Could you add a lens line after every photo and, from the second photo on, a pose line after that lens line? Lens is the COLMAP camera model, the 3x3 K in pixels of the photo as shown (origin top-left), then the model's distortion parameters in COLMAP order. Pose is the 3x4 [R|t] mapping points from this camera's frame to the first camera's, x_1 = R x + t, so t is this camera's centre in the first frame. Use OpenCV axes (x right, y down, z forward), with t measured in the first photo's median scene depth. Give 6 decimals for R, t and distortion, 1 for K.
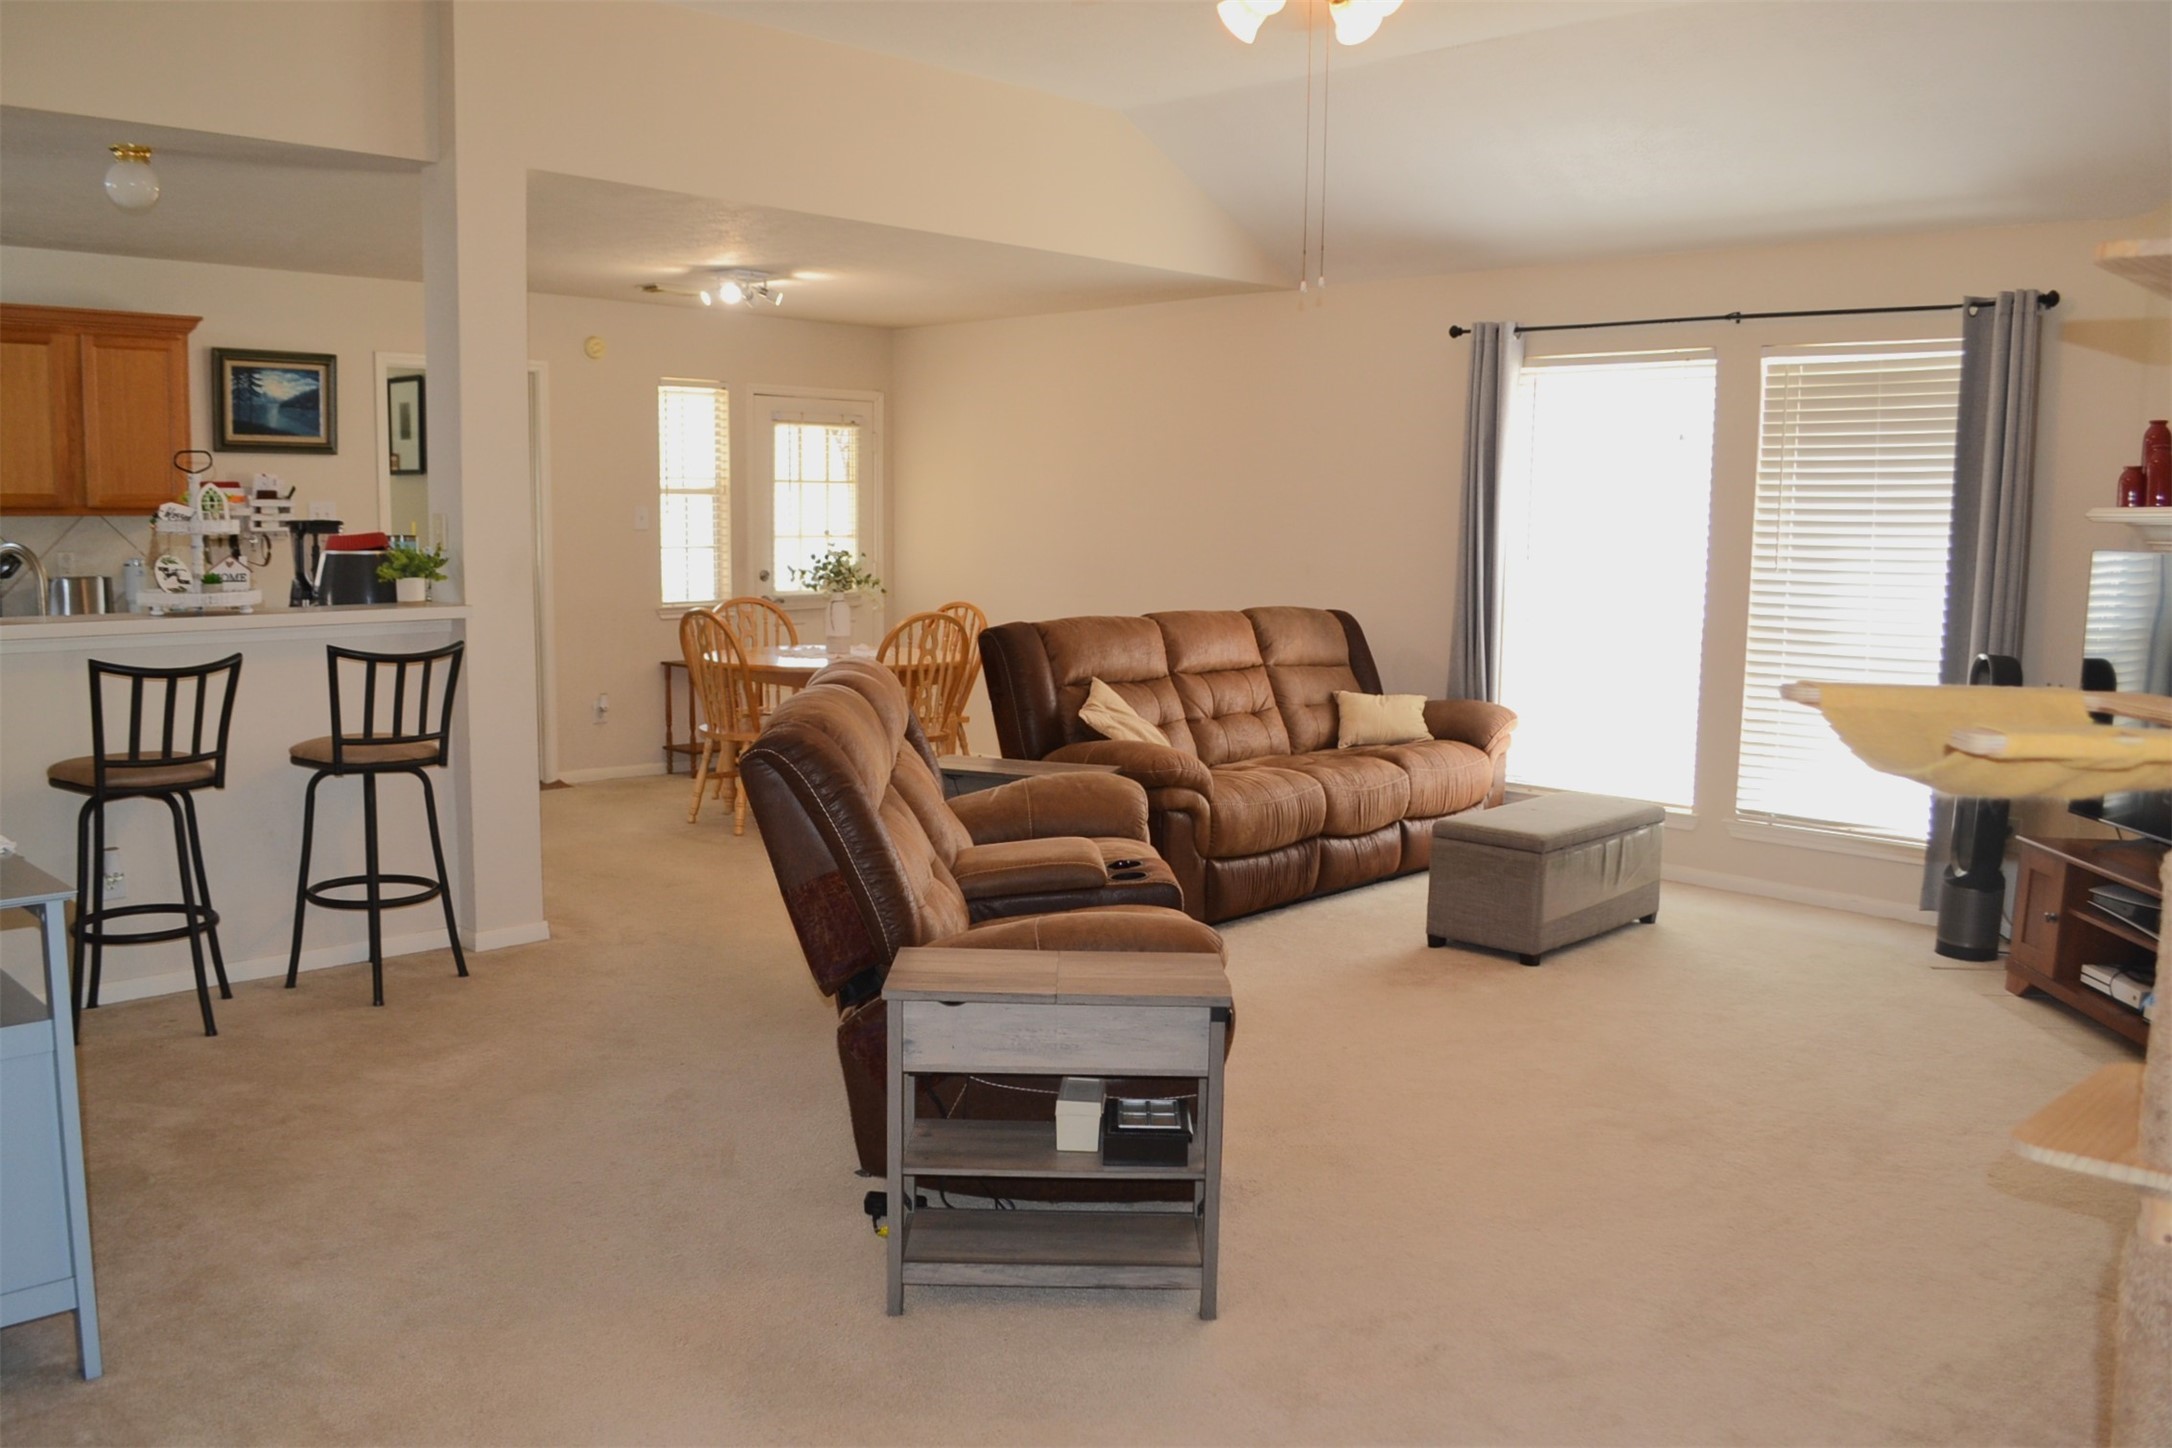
lens RADIAL K [[1768.1, 0, 1086.0], [0, 1768.1, 724.0], [0, 0, 1]] dist [-0.082886, -0.002951]
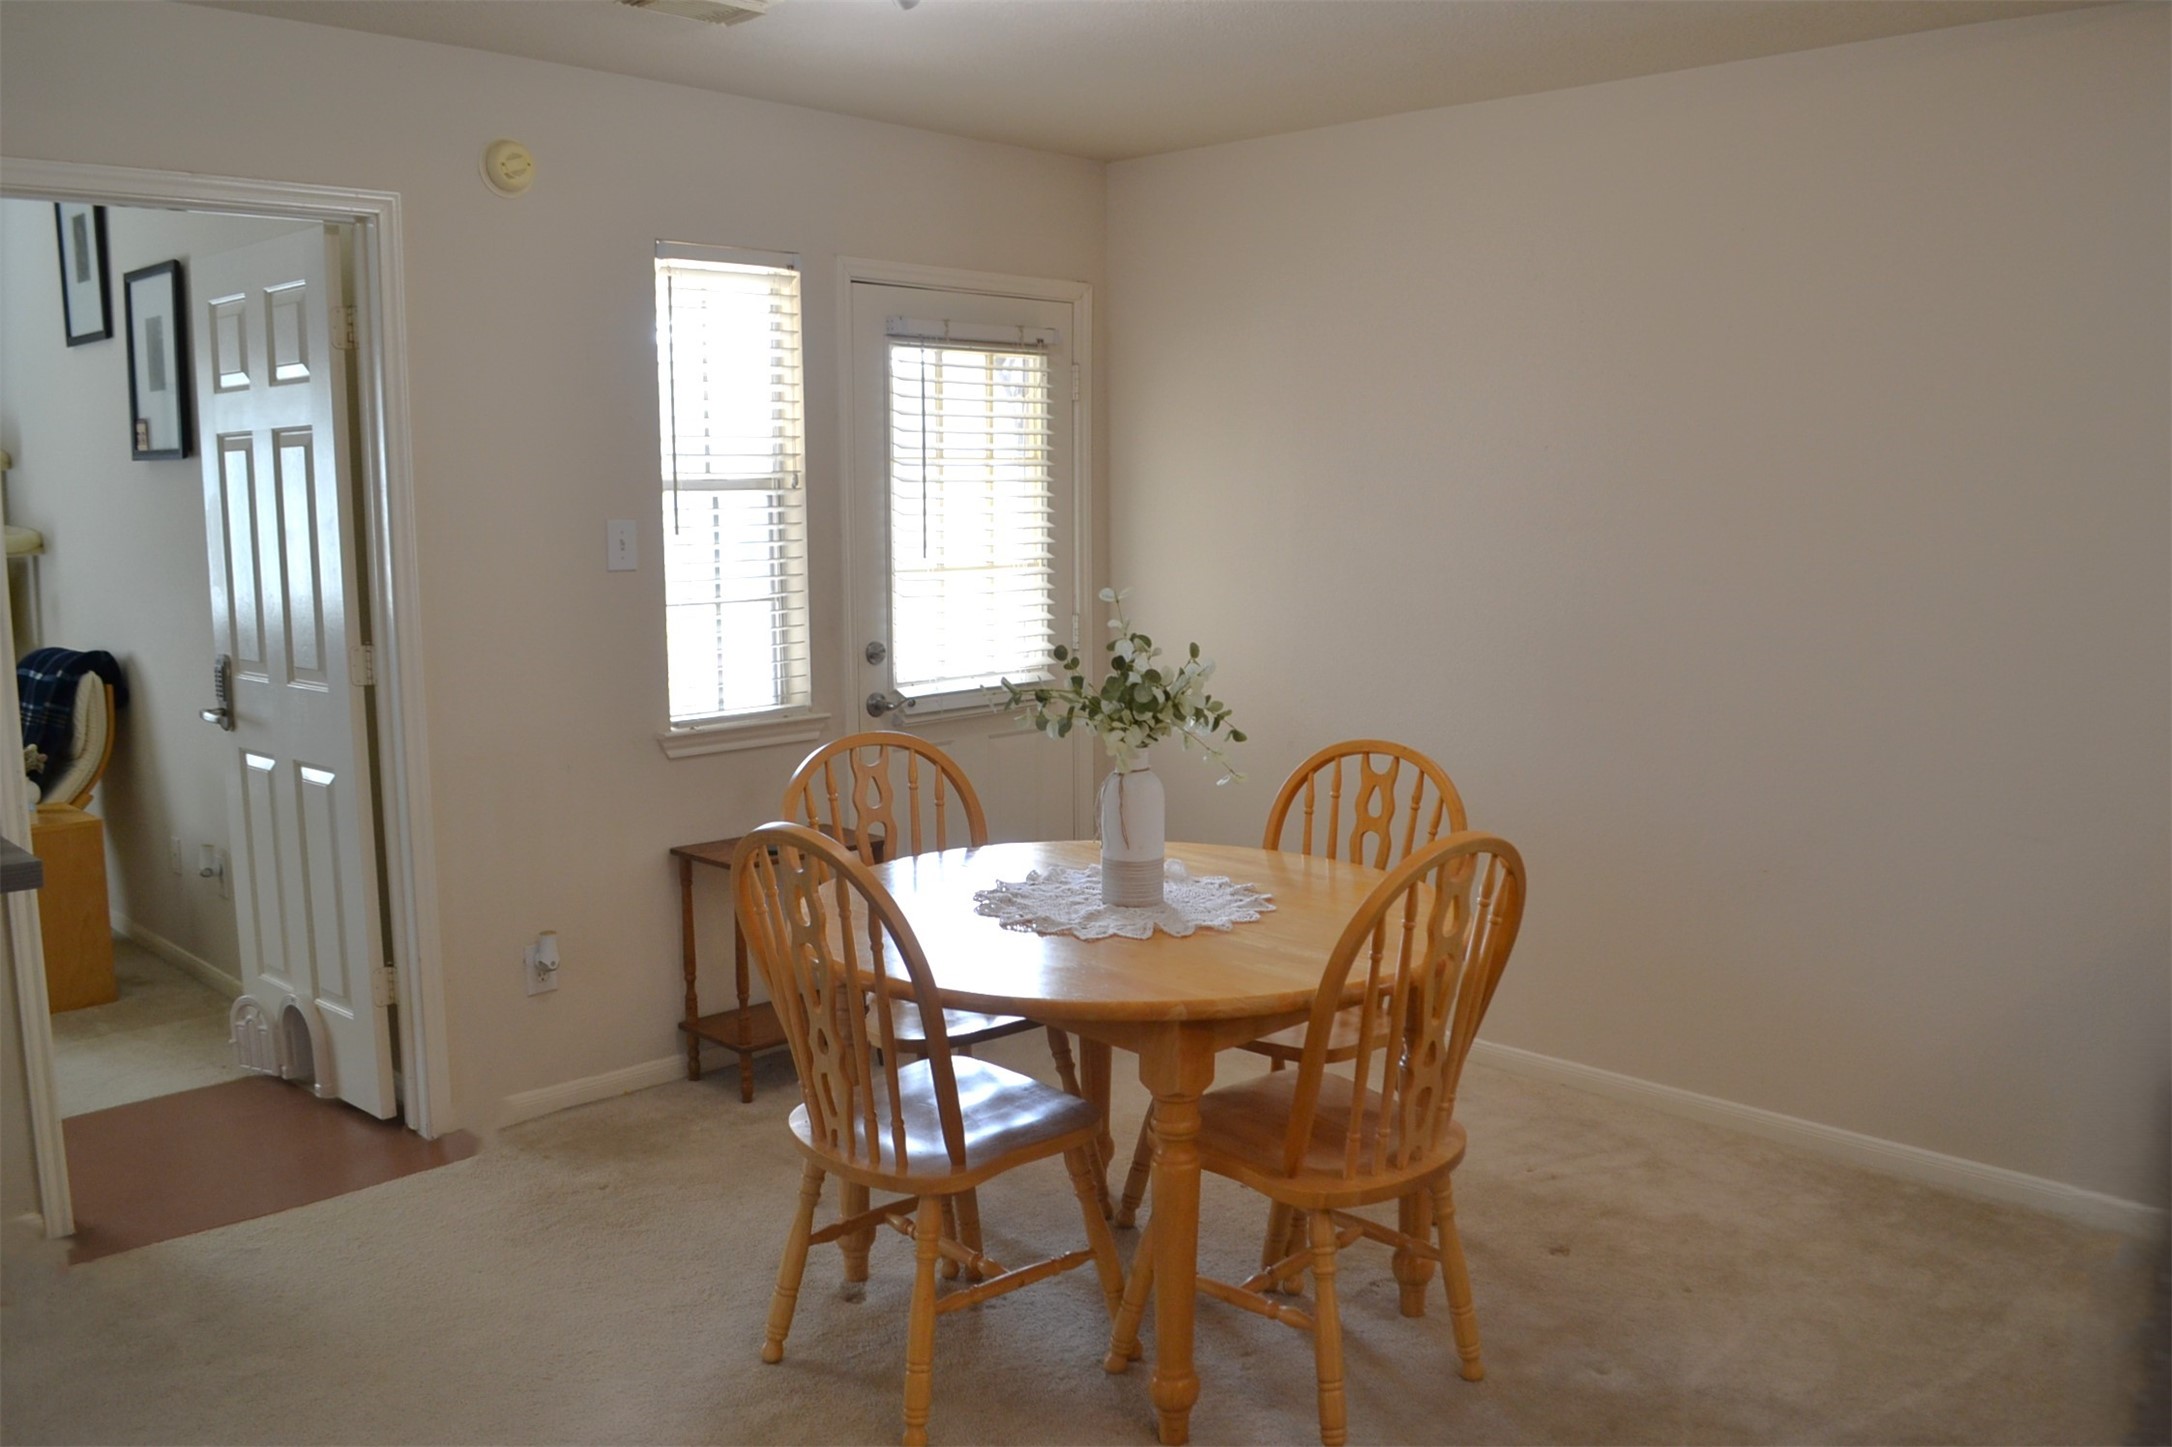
lens RADIAL K [[1668.8, 0, 1086.0], [0, 1668.8, 723.5], [0, 0, 1]] dist [-0.097369, 0.000027]
pose [[0.999593, -0.015199, 0.024150, -0.138110], [0.014659, 0.999642, 0.022381, -0.075836], [-0.024481, -0.022017, 0.999458, 0.545393]]
